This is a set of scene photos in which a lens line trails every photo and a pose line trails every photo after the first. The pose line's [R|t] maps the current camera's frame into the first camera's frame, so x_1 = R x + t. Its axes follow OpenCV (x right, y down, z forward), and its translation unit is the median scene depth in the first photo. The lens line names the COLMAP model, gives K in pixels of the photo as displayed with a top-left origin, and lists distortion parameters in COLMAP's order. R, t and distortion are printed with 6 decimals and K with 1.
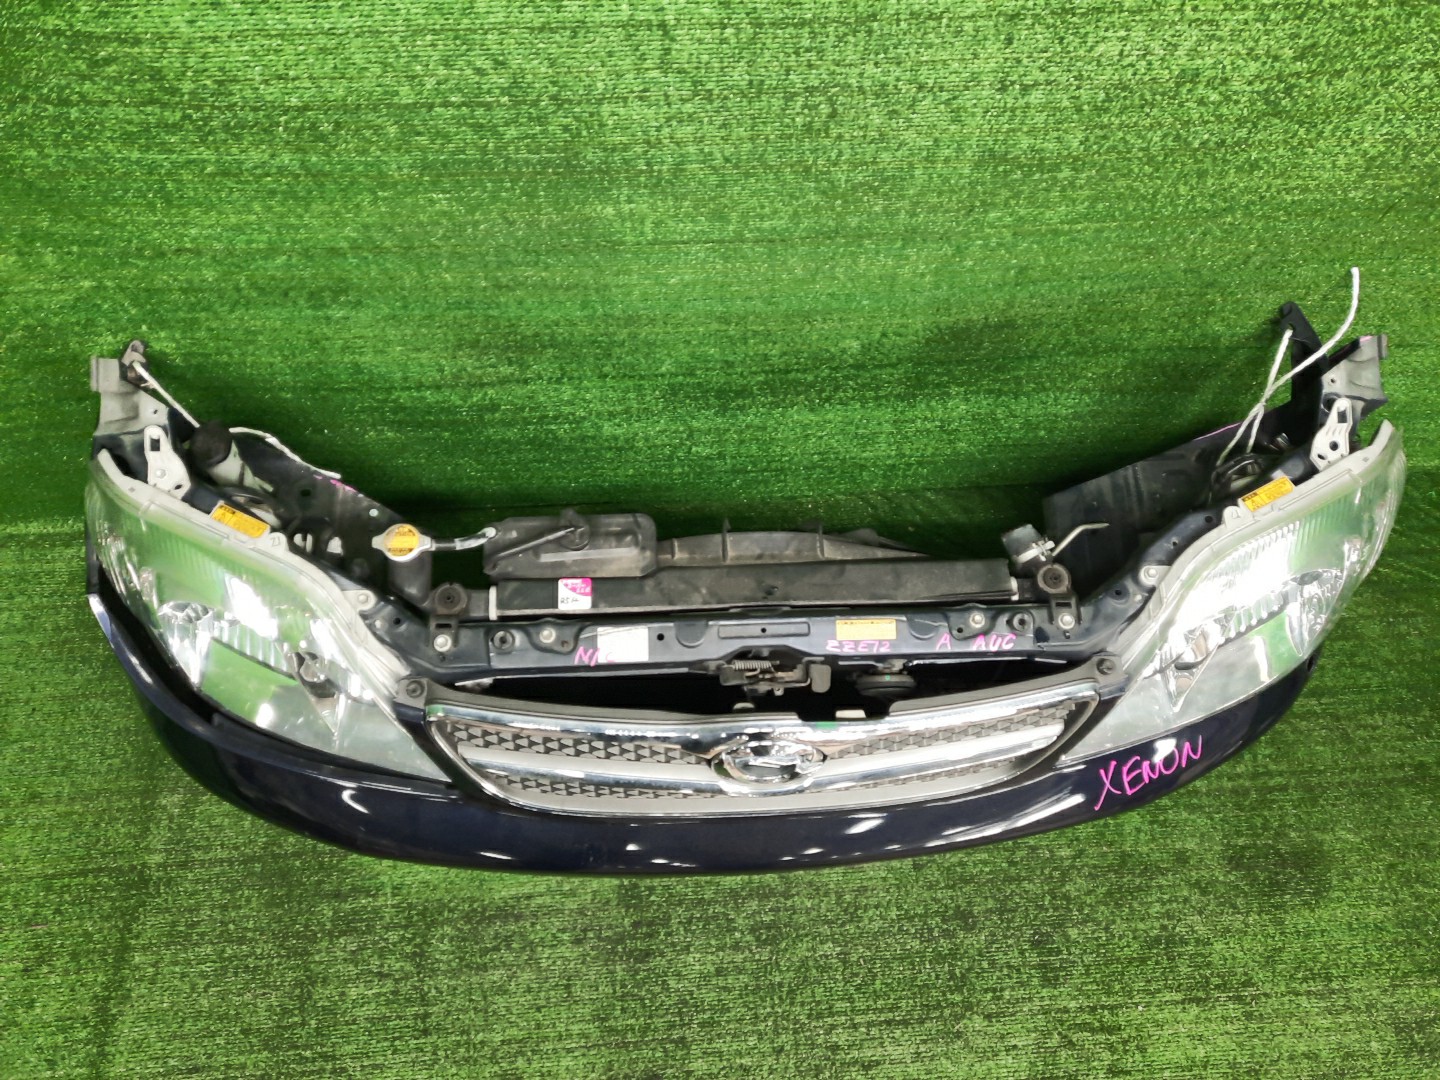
lens RADIAL K [[994.8, 0, 720.0], [0, 994.8, 540.0], [0, 0, 1]] dist [0.025439, -0.022864]
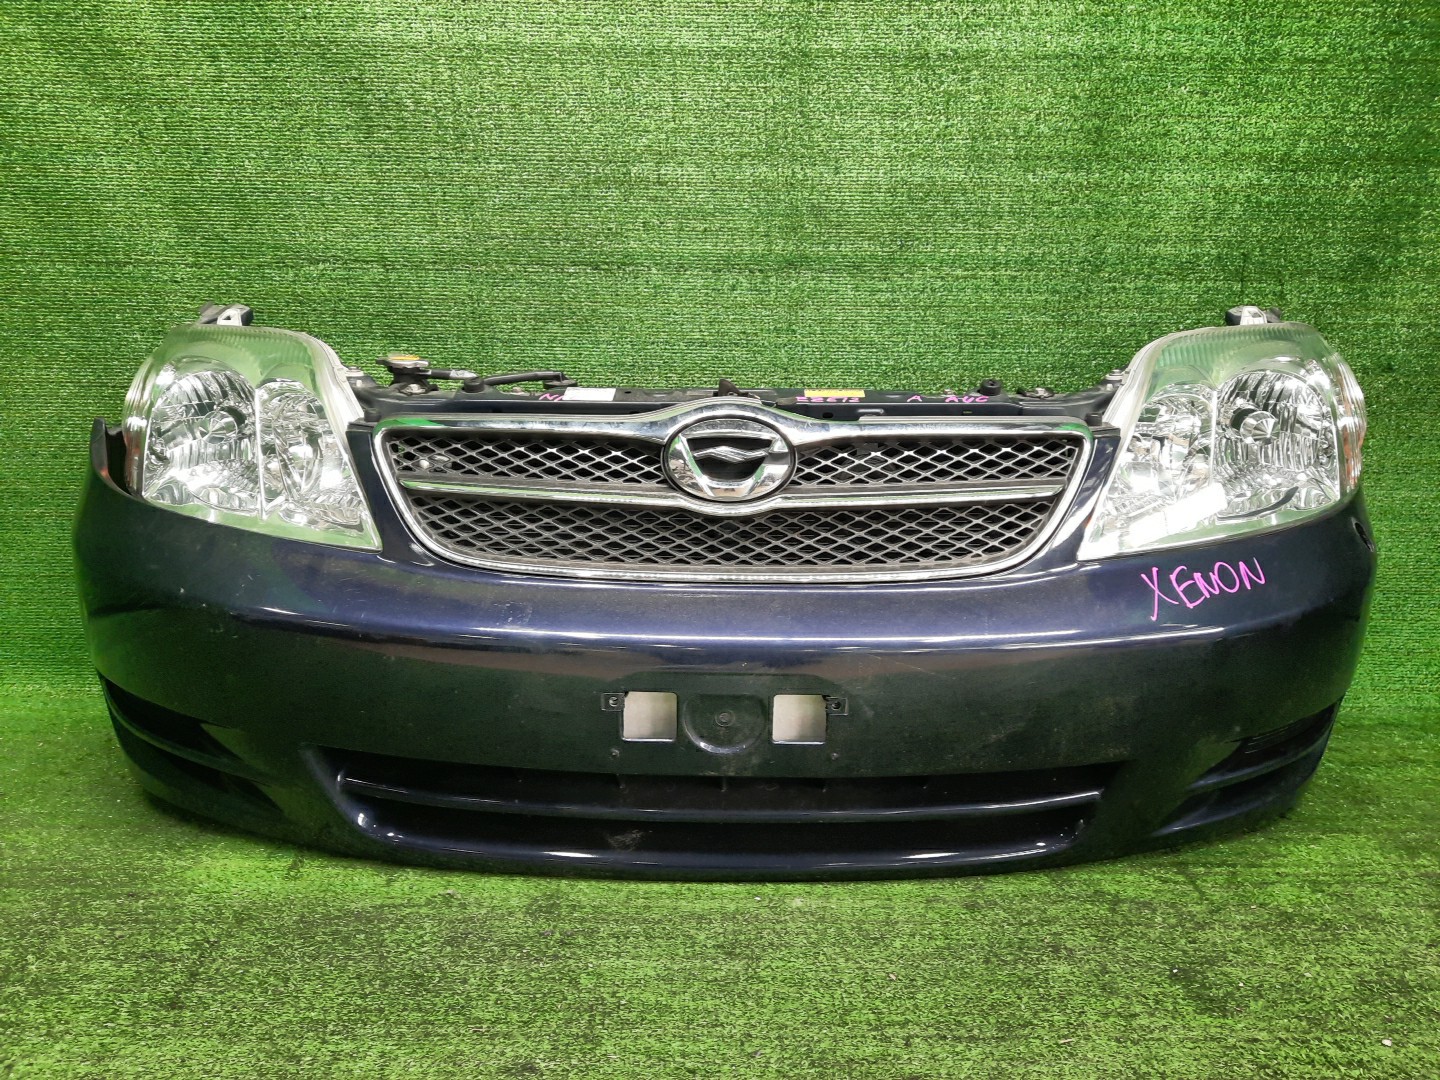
lens RADIAL K [[996.8, 0, 724.0], [0, 996.8, 540.0], [0, 0, 1]] dist [-0.007121, -0.005109]
pose [[0.997514, 0.003994, -0.070357, 0.082893], [-0.057842, 0.616711, -0.785061, 0.714121], [0.040254, 0.787179, 0.615409, 0.363321]]
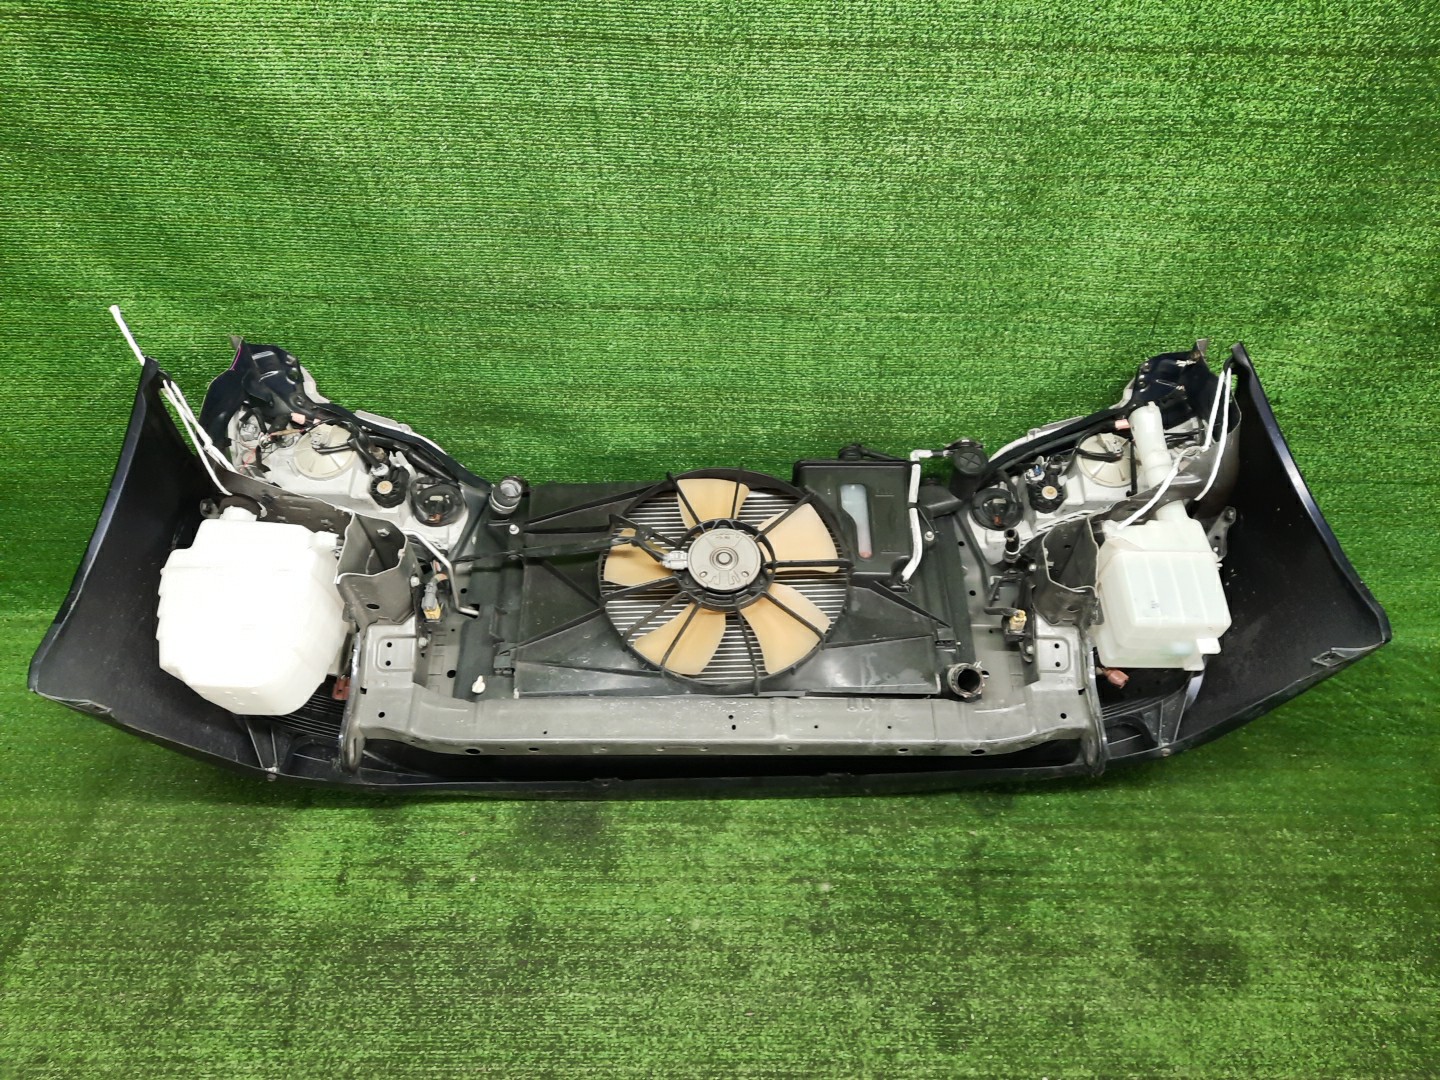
lens RADIAL K [[994.8, 0, 720.0], [0, 994.8, 540.0], [0, 0, 1]] dist [0.025439, -0.022864]
pose [[0.997599, 0.044591, -0.052996, 0.142637], [-0.063180, 0.899390, -0.432558, 0.424743], [0.028375, 0.434867, 0.900047, -0.056388]]
